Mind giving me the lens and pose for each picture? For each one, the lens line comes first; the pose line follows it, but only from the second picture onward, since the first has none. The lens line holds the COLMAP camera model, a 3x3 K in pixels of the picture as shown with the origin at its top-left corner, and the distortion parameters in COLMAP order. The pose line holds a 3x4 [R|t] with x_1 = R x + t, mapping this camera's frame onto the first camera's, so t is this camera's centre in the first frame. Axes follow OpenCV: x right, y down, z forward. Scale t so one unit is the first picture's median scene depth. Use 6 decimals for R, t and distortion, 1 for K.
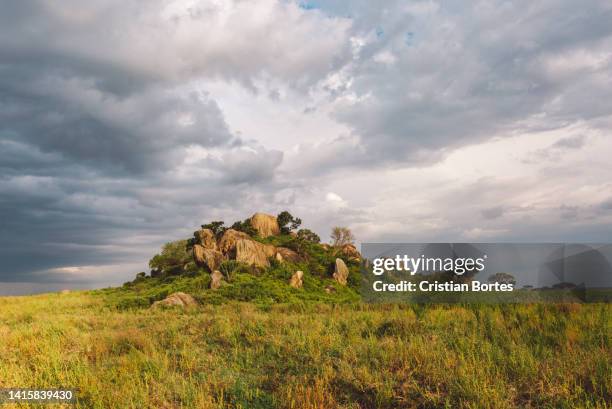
lens RADIAL K [[545.5, 0, 306.0], [0, 545.5, 204.5], [0, 0, 1]] dist [-0.027321, 0.017763]
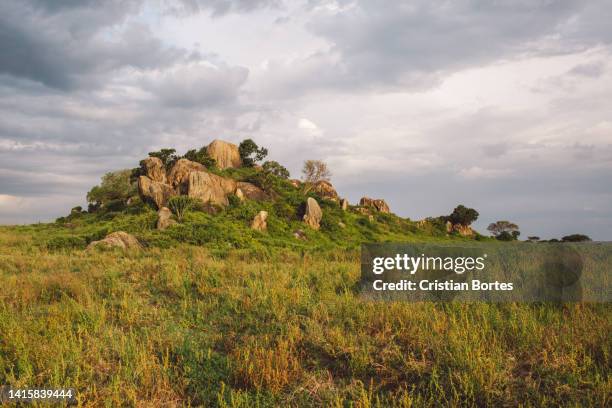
lens RADIAL K [[545.5, 0, 306.0], [0, 545.5, 204.0], [0, 0, 1]] dist [-0.027321, 0.017763]
pose [[0.997966, 0.028965, 0.056790, 0.005119], [-0.035461, 0.992506, 0.116939, 0.010842], [-0.052977, -0.118715, 0.991514, 0.165793]]
